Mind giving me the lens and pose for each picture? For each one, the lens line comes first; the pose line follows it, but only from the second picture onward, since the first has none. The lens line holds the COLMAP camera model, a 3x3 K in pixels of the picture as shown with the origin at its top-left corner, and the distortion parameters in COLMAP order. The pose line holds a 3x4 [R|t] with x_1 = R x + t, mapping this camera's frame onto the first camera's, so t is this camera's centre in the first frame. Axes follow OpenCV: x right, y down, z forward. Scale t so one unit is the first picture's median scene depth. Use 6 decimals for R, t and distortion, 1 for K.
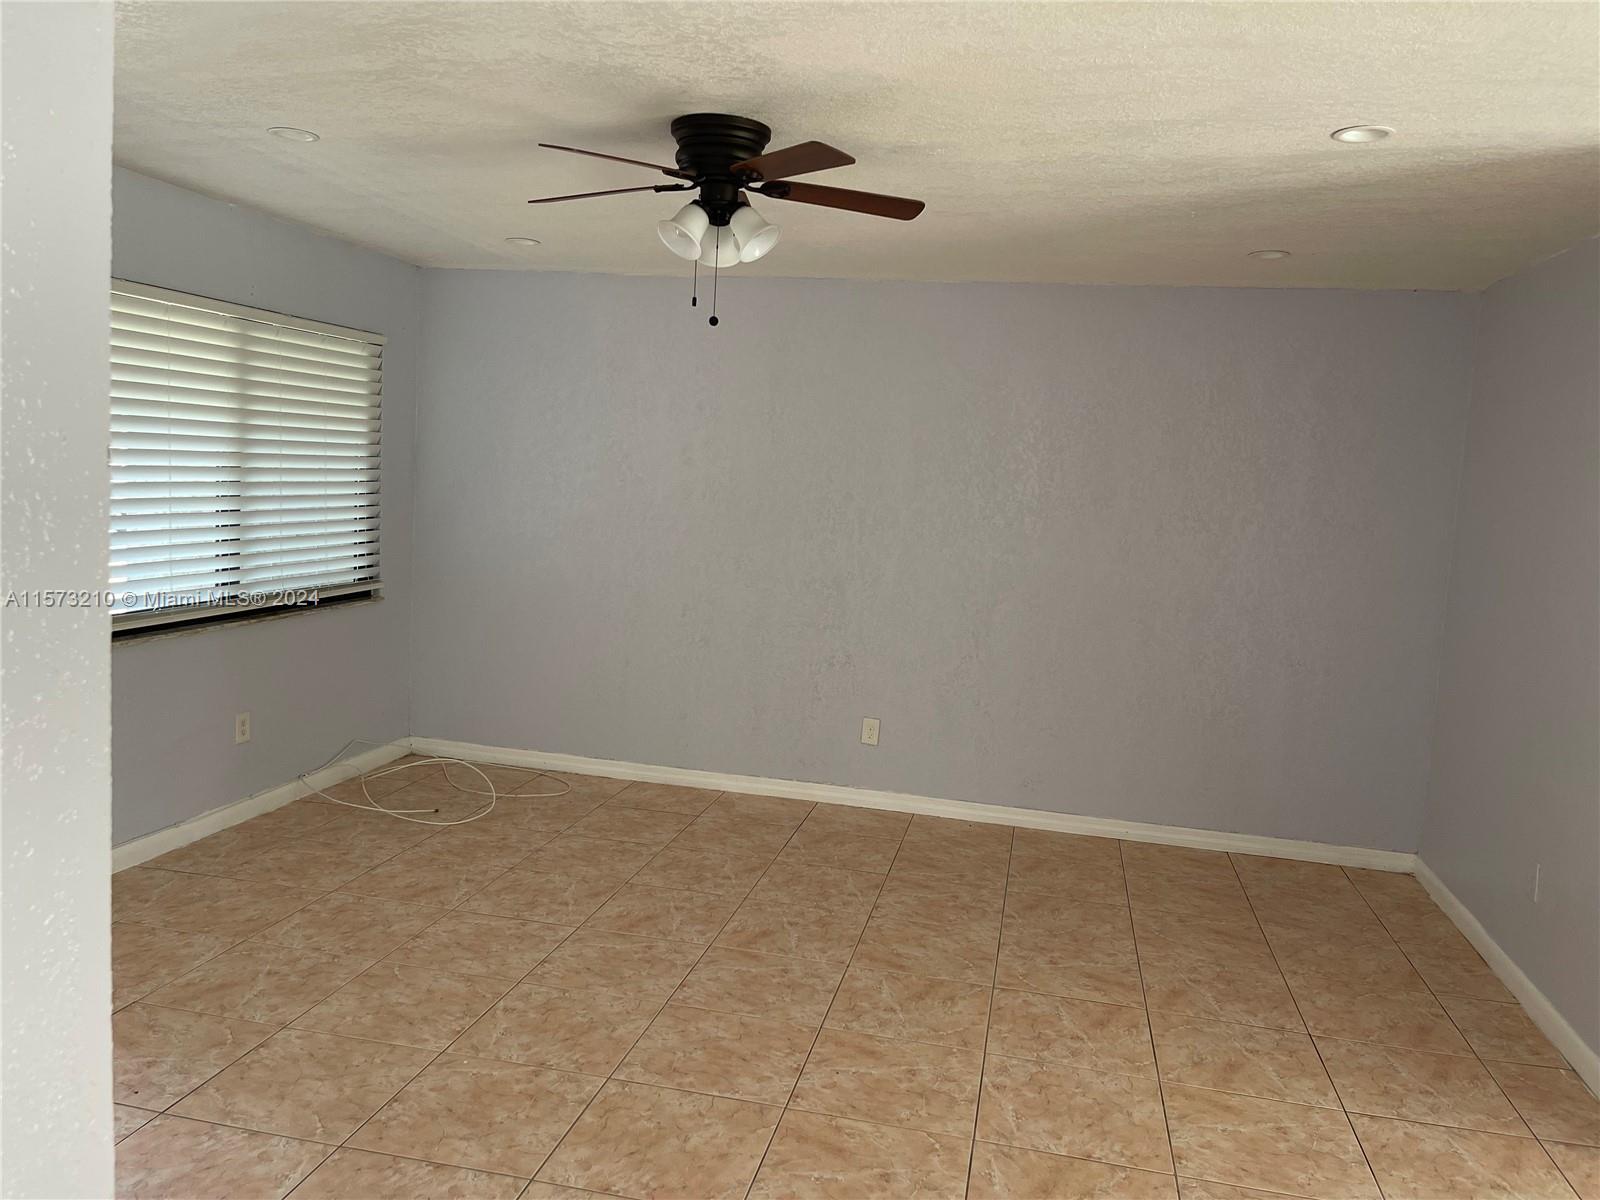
lens RADIAL K [[1208.7, 0, 798.5], [0, 1208.7, 601.4], [0, 0, 1]] dist [0.066672, -0.081523]
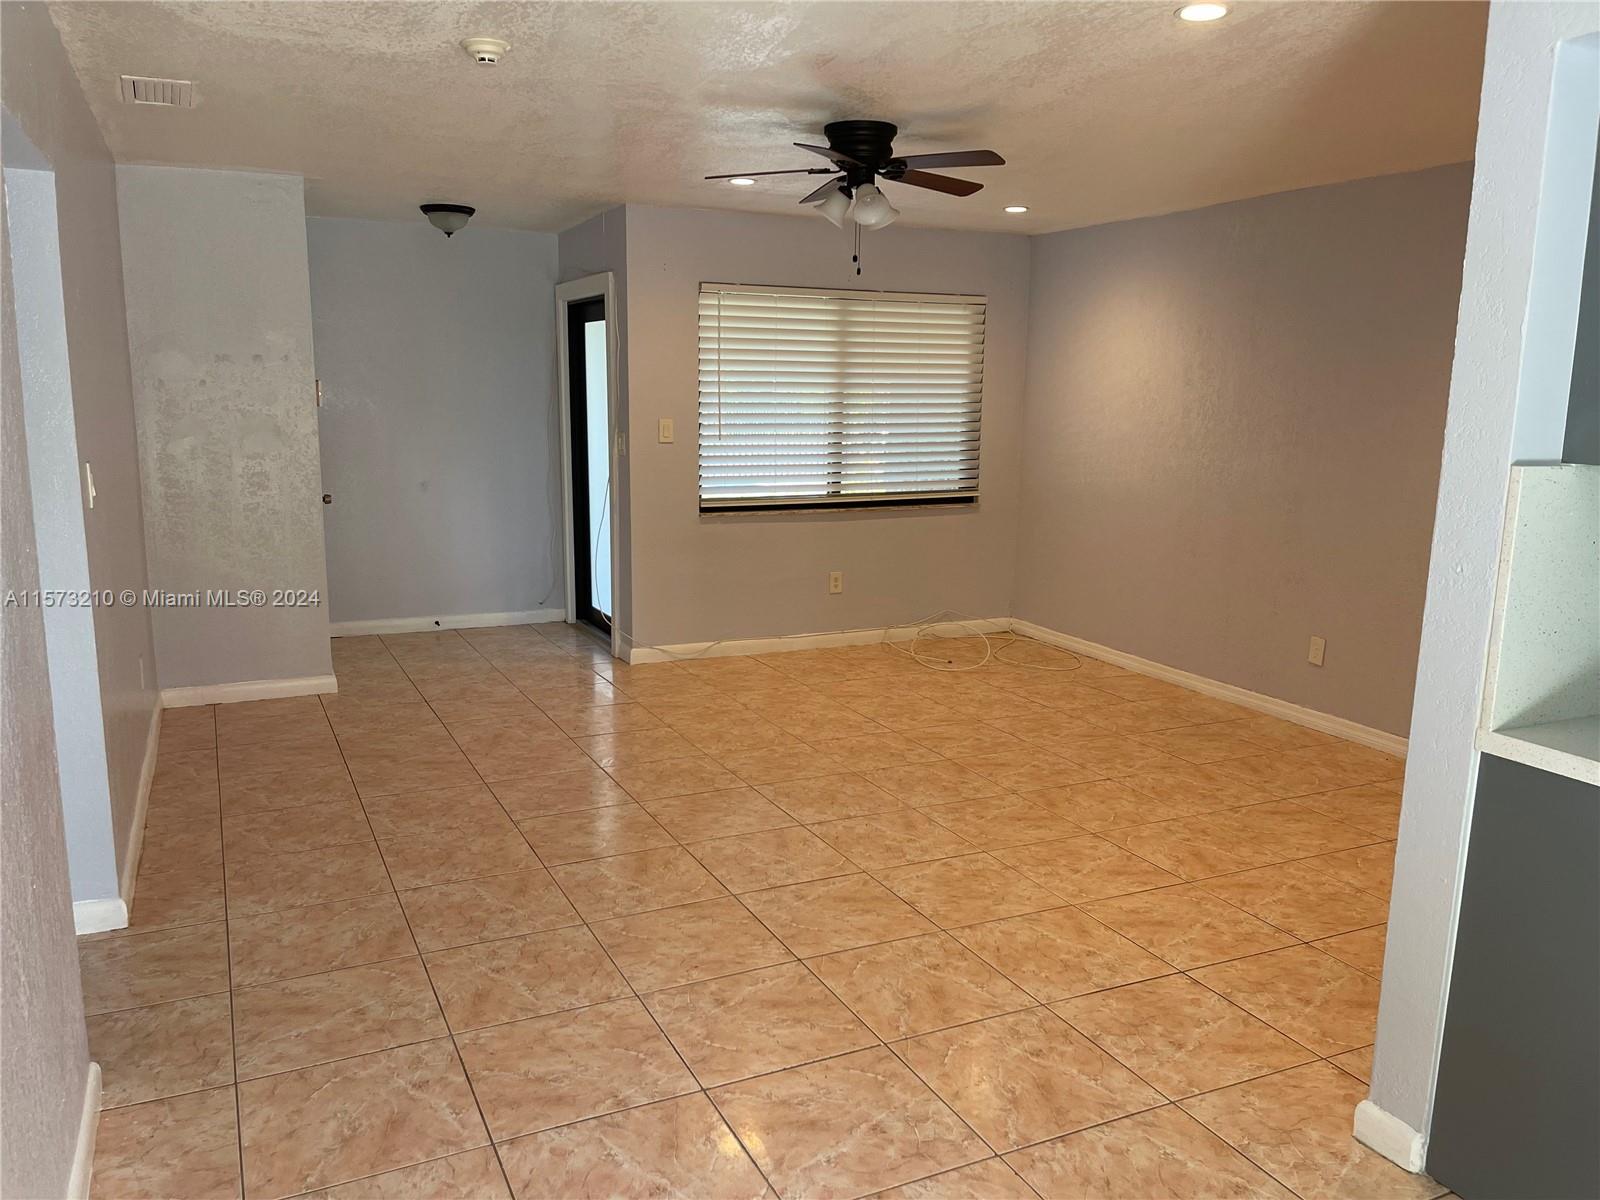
lens RADIAL K [[1208.7, 0, 797.1], [0, 1208.7, 616.1], [0, 0, 1]] dist [0.066672, -0.081523]
pose [[0.615913, 0.099269, -0.781535, 0.876491], [-0.064857, 0.995051, 0.075276, 0.050066], [0.785140, 0.004324, 0.619303, 0.086133]]
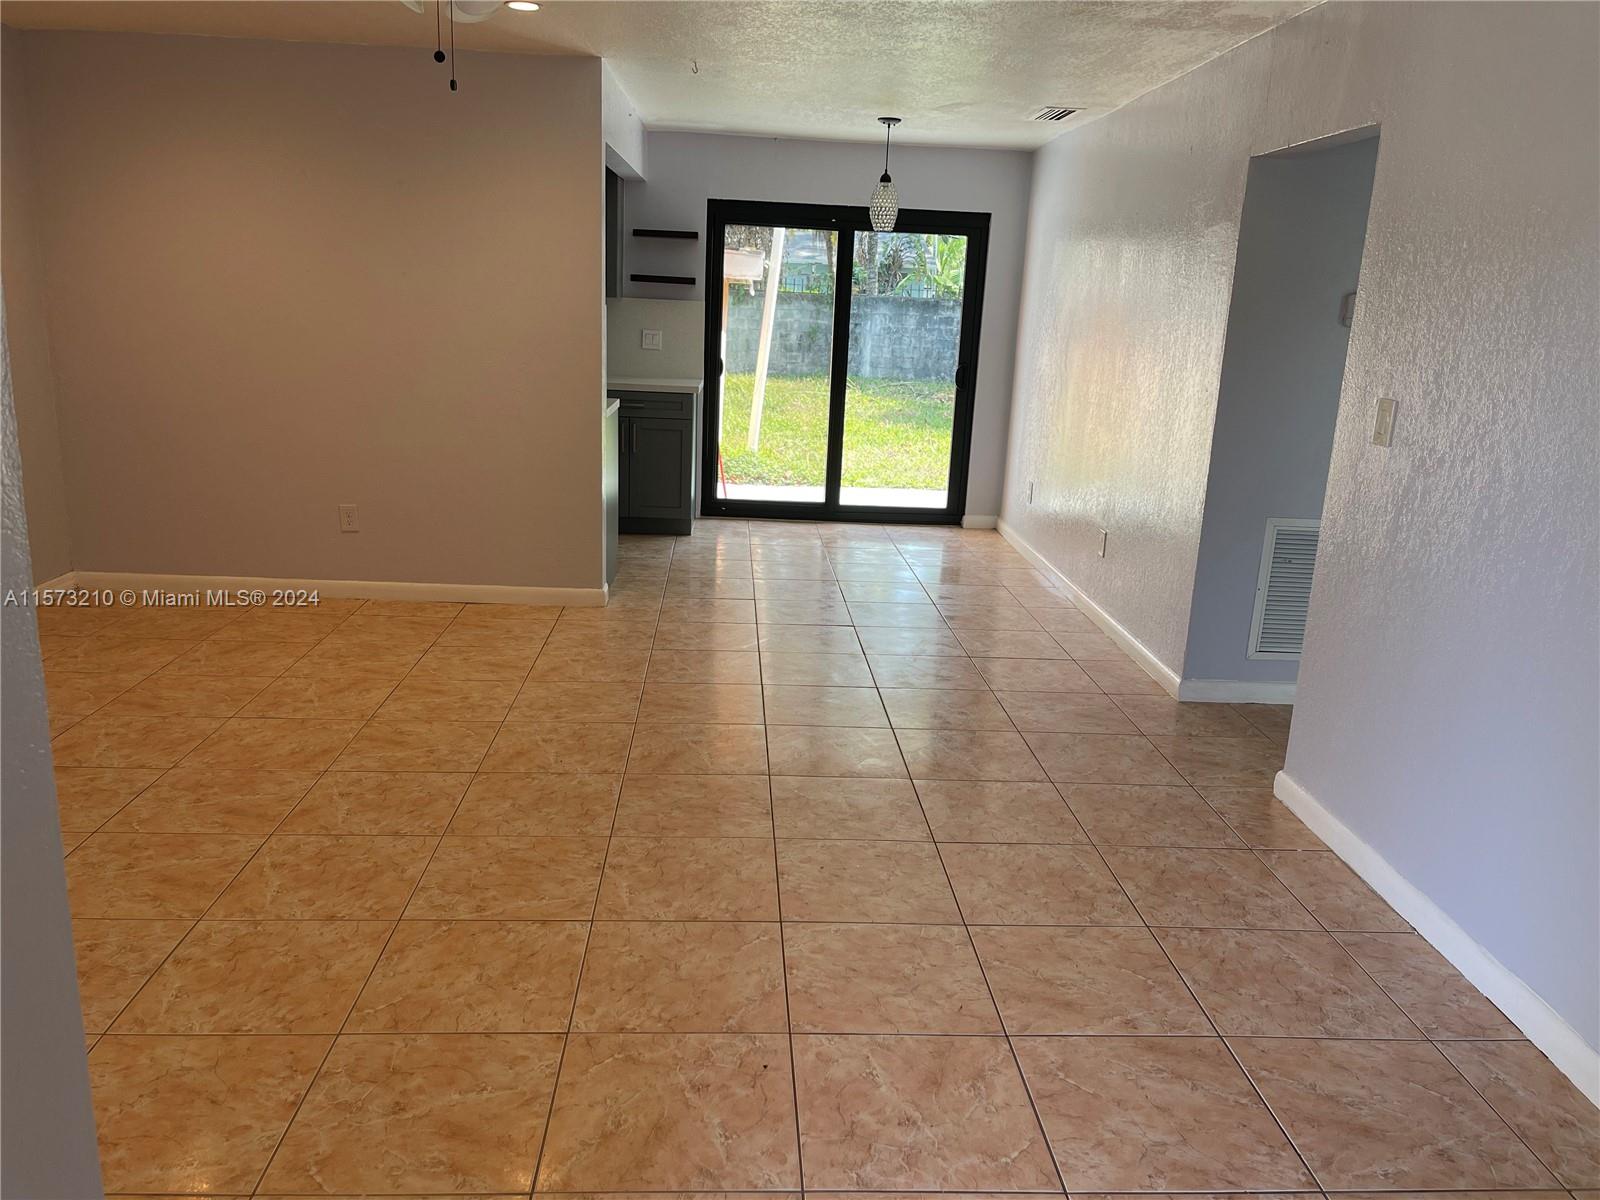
lens RADIAL K [[1208.7, 0, 797.7], [0, 1208.7, 603.6], [0, 0, 1]] dist [0.066672, -0.081523]
pose [[-0.260639, -0.305324, 0.915885, -0.955031], [0.045262, 0.943767, 0.327499, -0.134644], [-0.964375, 0.126813, -0.232163, 0.889777]]
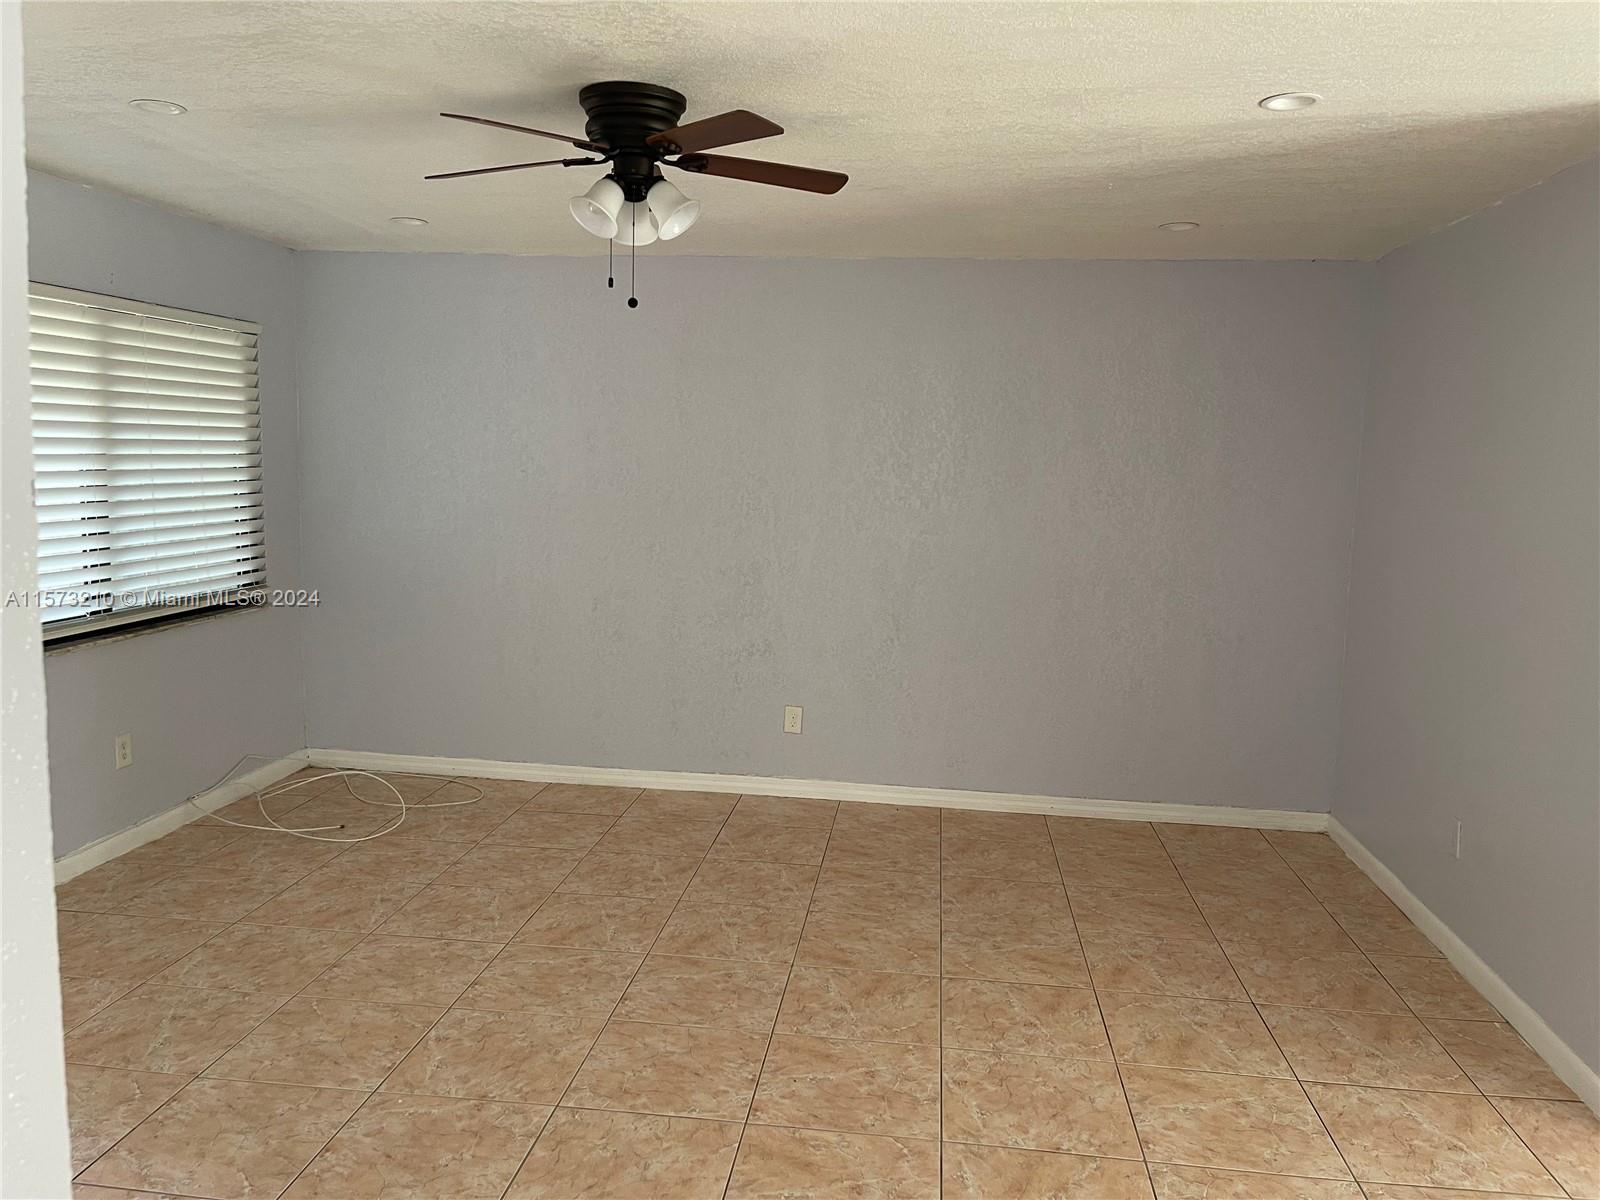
lens RADIAL K [[1207.9, 0, 799.8], [0, 1207.9, 604.1], [0, 0, 1]] dist [0.069755, -0.086861]
pose [[0.994993, -0.040550, 0.091354, -0.032034], [0.038822, 0.999033, 0.020615, -0.009713], [-0.092102, -0.016966, 0.995605, 0.036544]]
